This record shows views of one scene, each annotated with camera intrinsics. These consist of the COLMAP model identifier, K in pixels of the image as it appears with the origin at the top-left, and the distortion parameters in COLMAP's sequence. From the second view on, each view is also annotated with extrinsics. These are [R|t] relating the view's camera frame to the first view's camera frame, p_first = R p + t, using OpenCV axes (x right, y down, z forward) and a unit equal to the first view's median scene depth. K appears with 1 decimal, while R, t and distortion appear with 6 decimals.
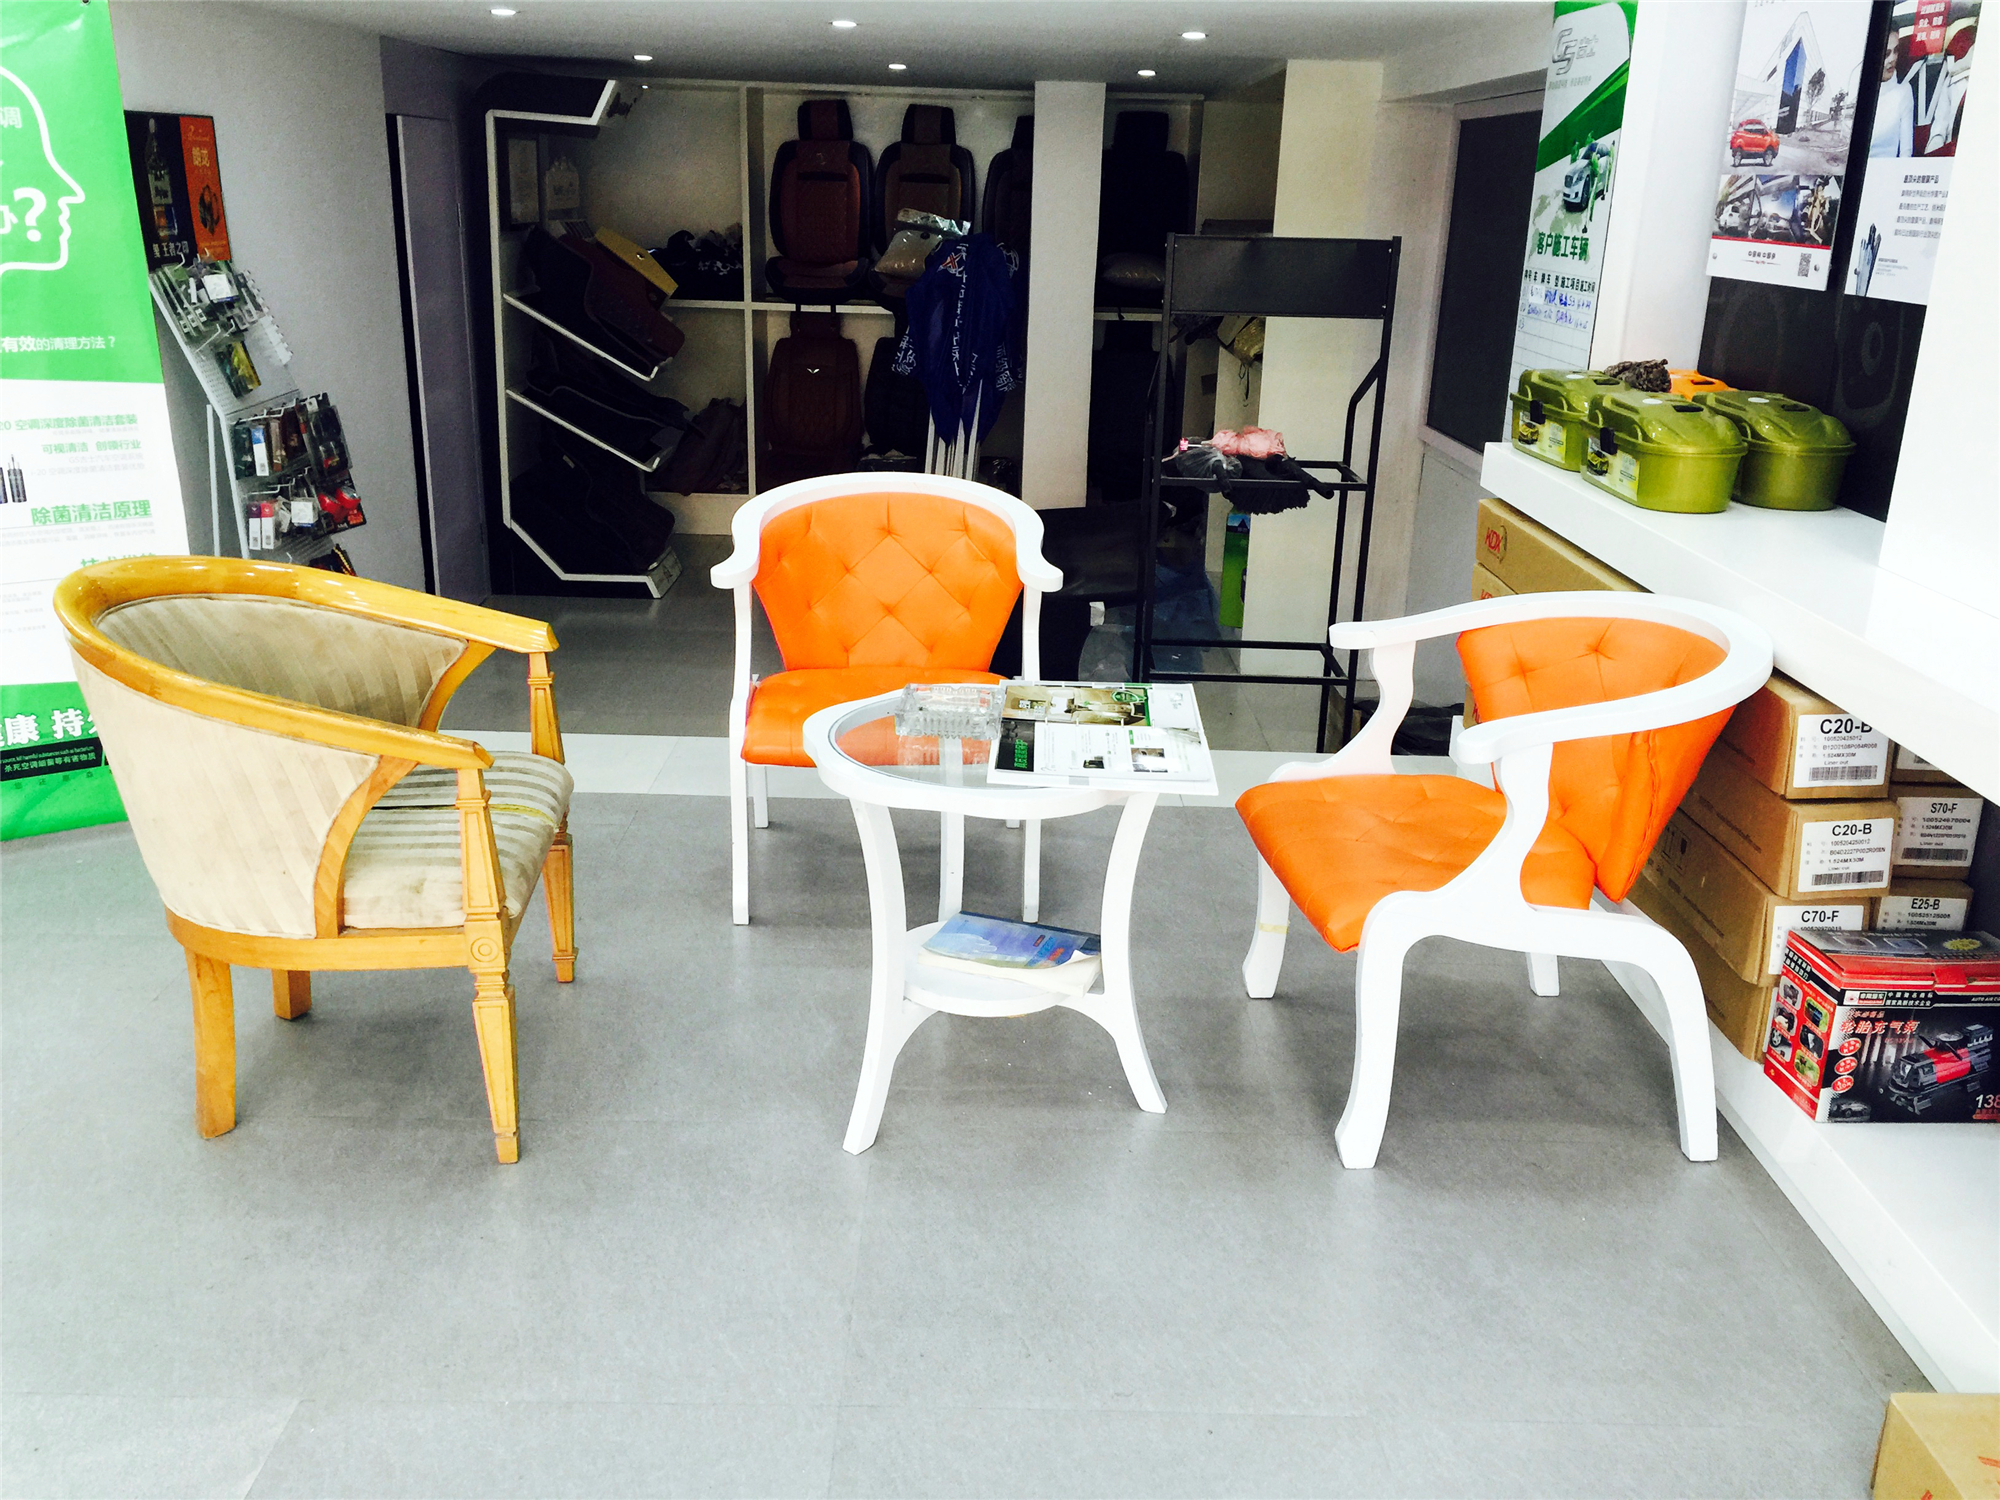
lens RADIAL K [[1708.0, 0, 998.6], [0, 1708.0, 740.2], [0, 0, 1]] dist [0.092301, -0.132201]
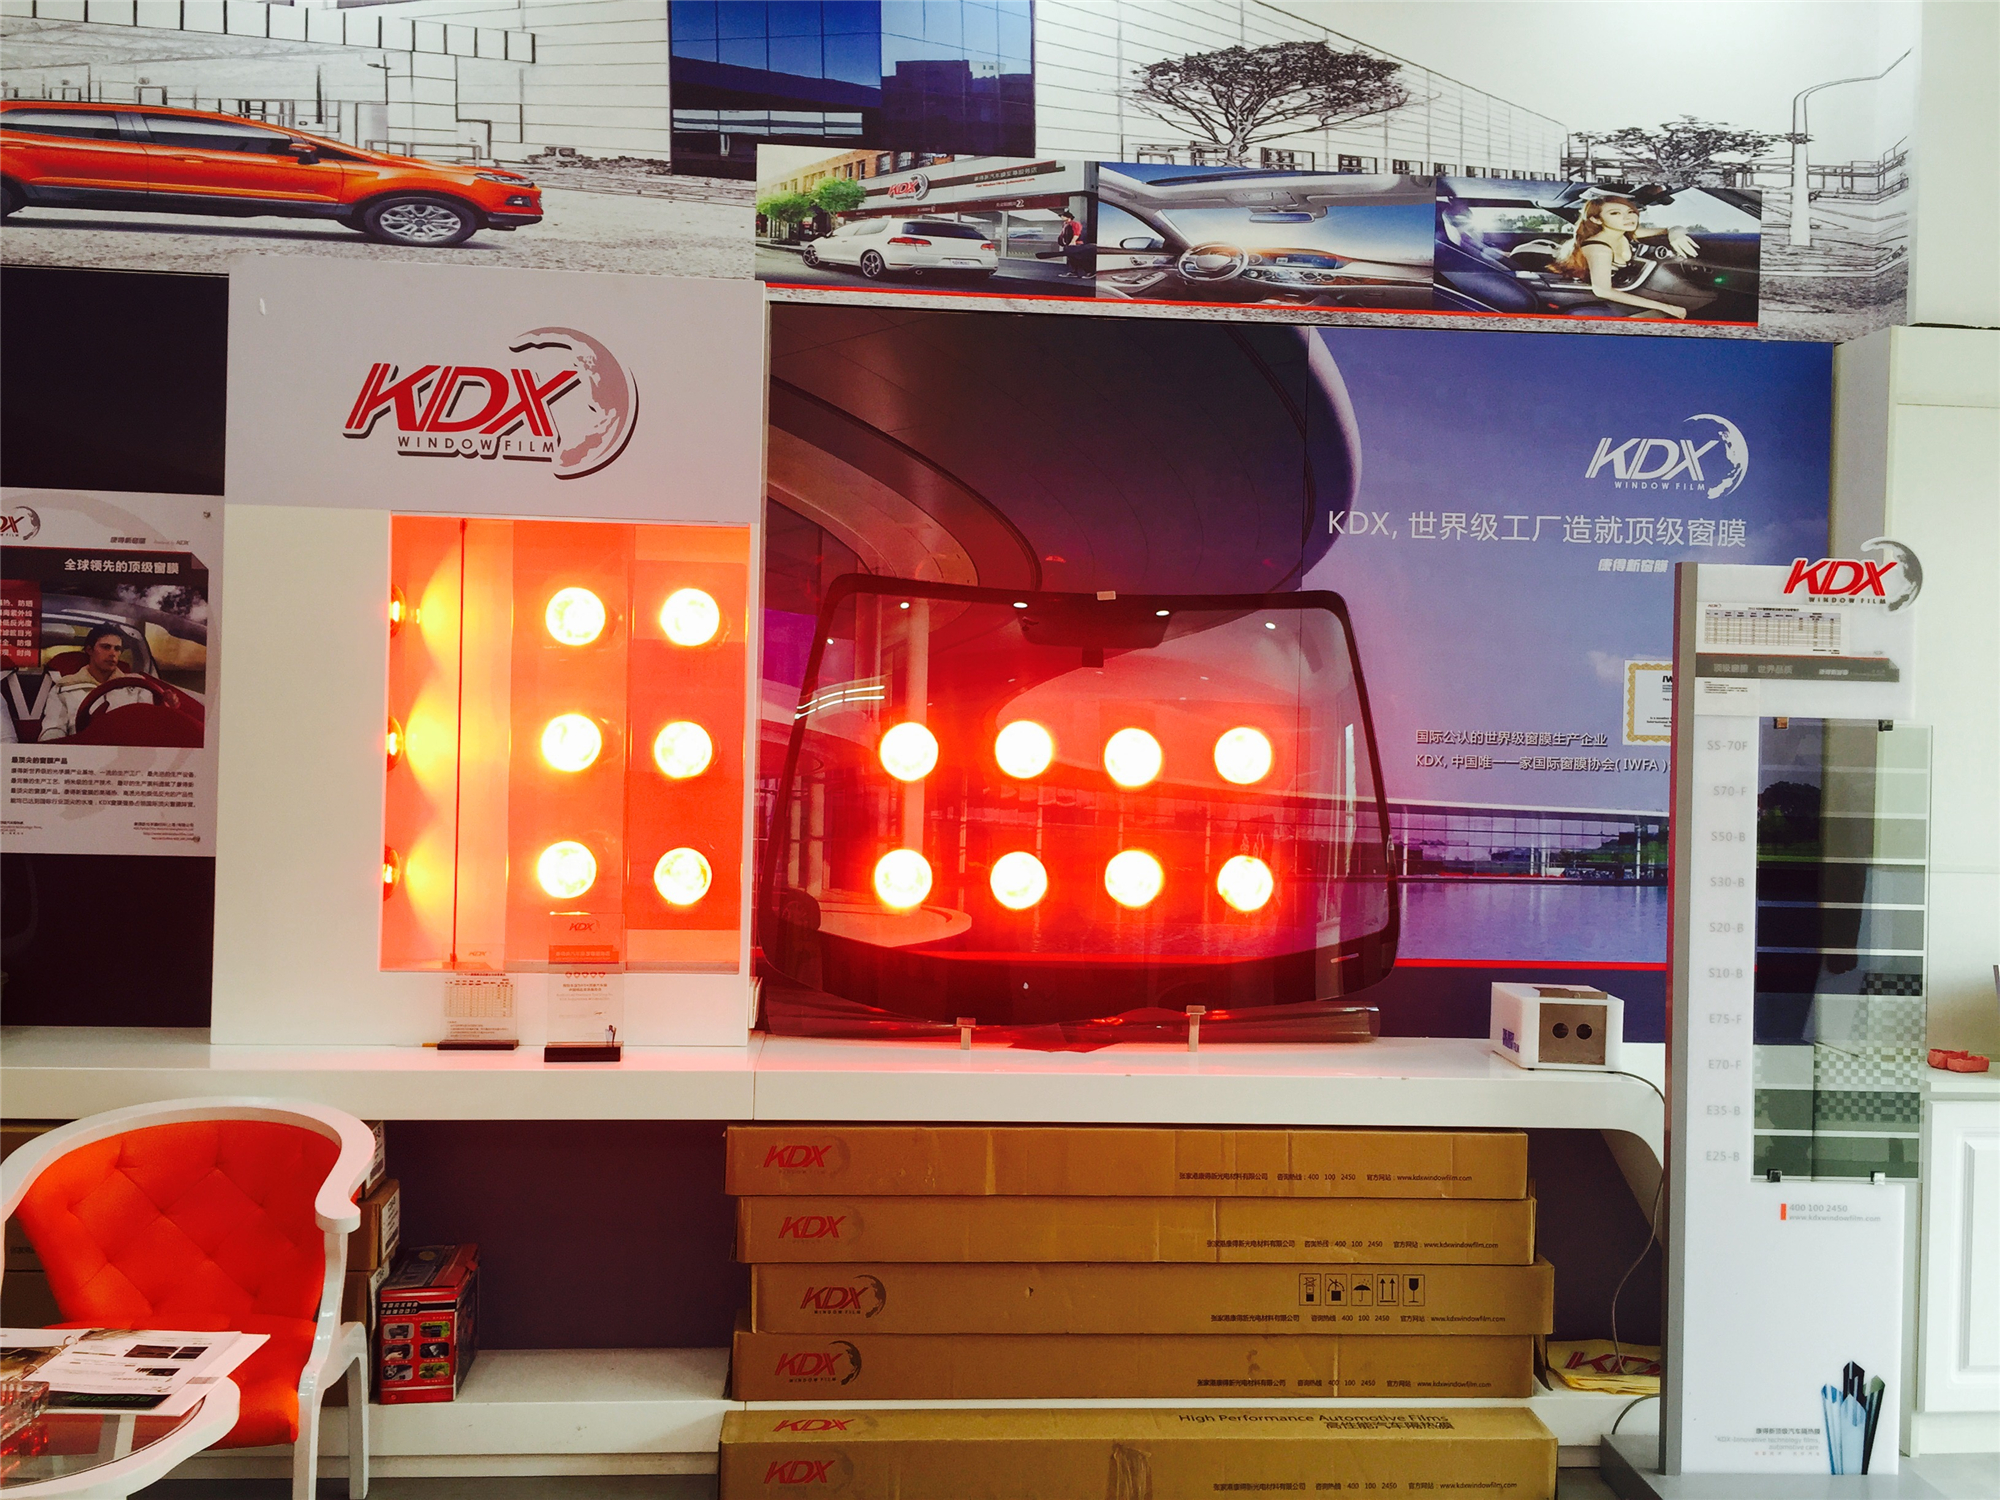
lens RADIAL K [[1708.1, 0, 998.7], [0, 1708.1, 731.8], [0, 0, 1]] dist [0.098111, -0.143935]
pose [[-0.079229, -0.027390, 0.996480, -0.948598], [0.281217, 0.958407, 0.048703, -0.246345], [-0.956368, 0.284086, -0.068231, 0.482004]]
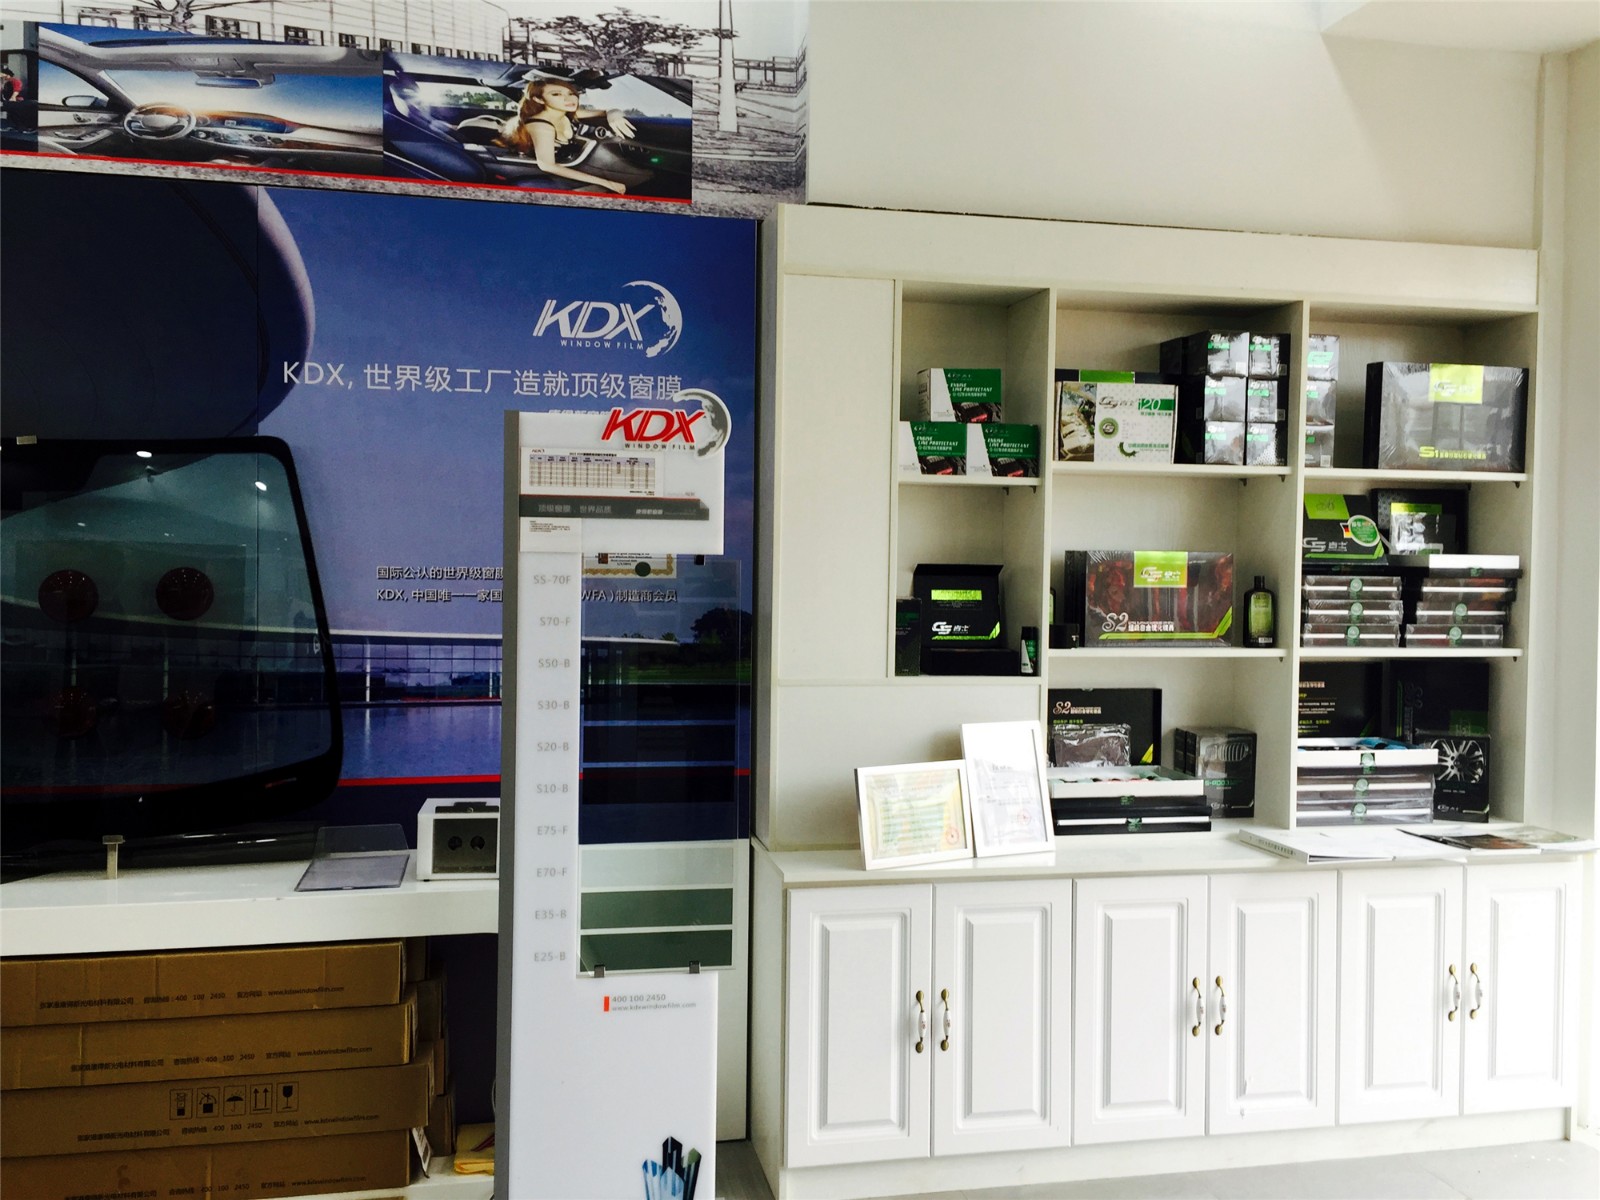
lens RADIAL K [[1366.5, 0, 799.0], [0, 1366.5, 585.4], [0, 0, 1]] dist [0.098111, -0.143935]
pose [[-0.213172, -0.042822, 0.976076, -0.826896], [0.283695, 0.953282, 0.103780, -0.062887], [-0.934920, 0.299031, -0.191065, -0.137145]]
